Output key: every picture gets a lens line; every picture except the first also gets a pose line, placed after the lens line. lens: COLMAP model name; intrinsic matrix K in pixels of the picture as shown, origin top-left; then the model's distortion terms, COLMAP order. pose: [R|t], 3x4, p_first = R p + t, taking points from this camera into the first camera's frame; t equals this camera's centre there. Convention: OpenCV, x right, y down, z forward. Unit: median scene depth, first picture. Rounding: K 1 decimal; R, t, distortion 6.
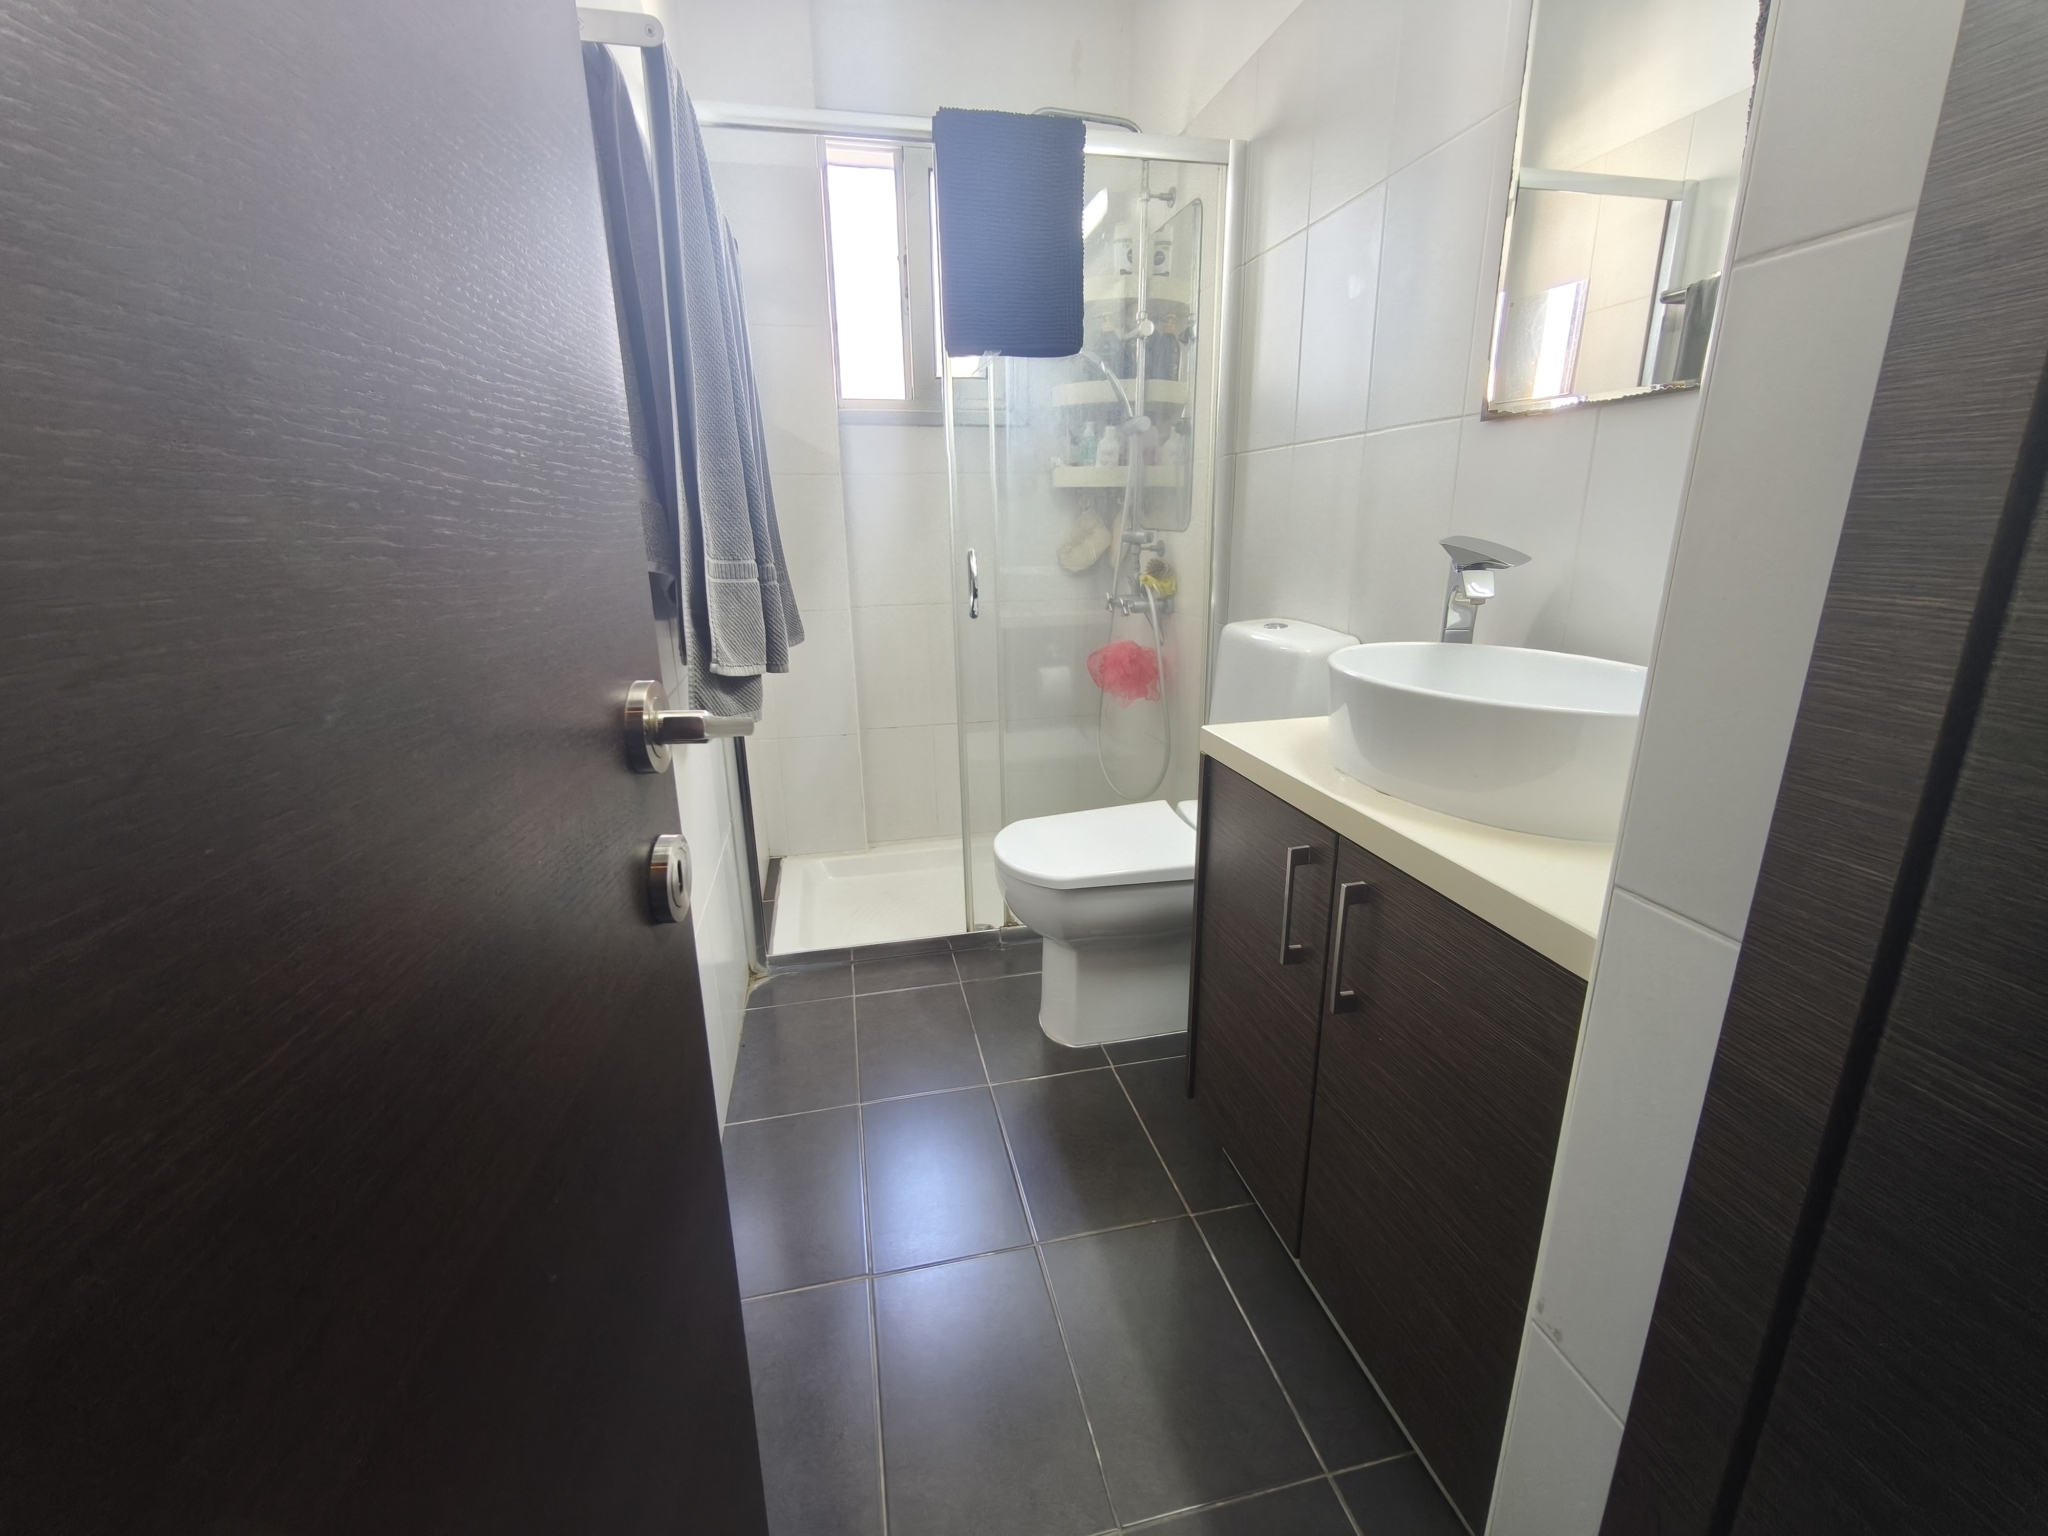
lens RADIAL K [[865.2, 0, 1026.7], [0, 865.2, 775.8], [0, 0, 1]] dist [-0.003859, 0.000460]
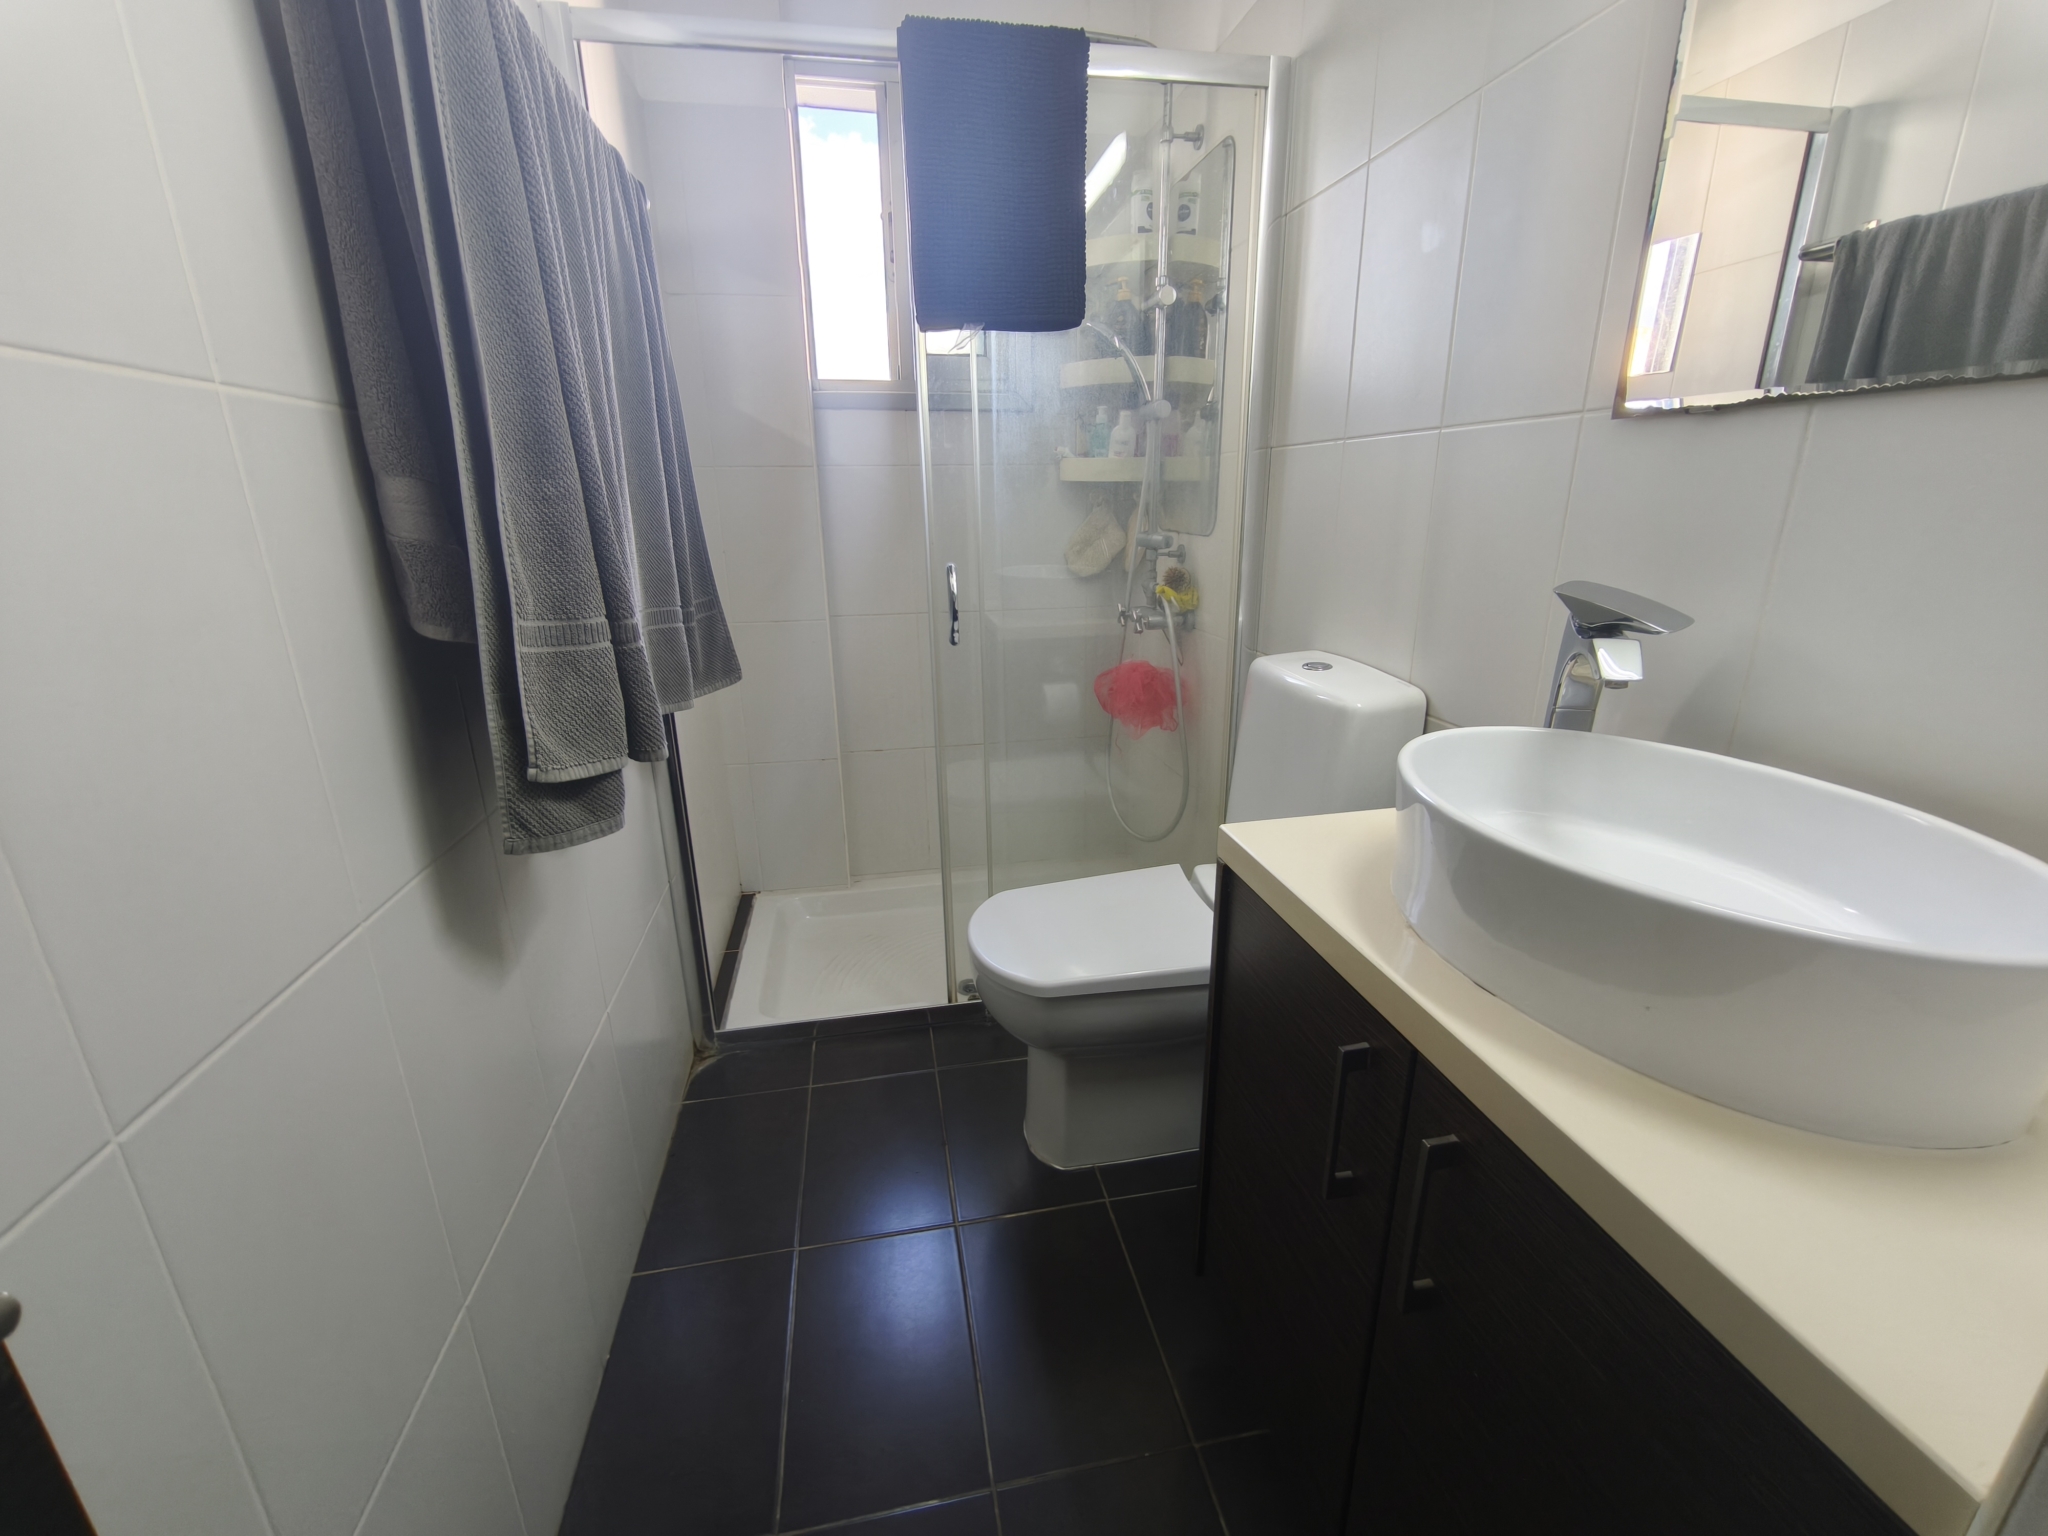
lens RADIAL K [[865.2, 0, 1026.7], [0, 865.2, 775.8], [0, 0, 1]] dist [-0.003859, 0.000460]
pose [[0.999478, 0.011128, -0.030328, 0.032900], [-0.010341, 0.999609, 0.025983, -0.069366], [0.030605, -0.025656, 0.999202, 0.140251]]
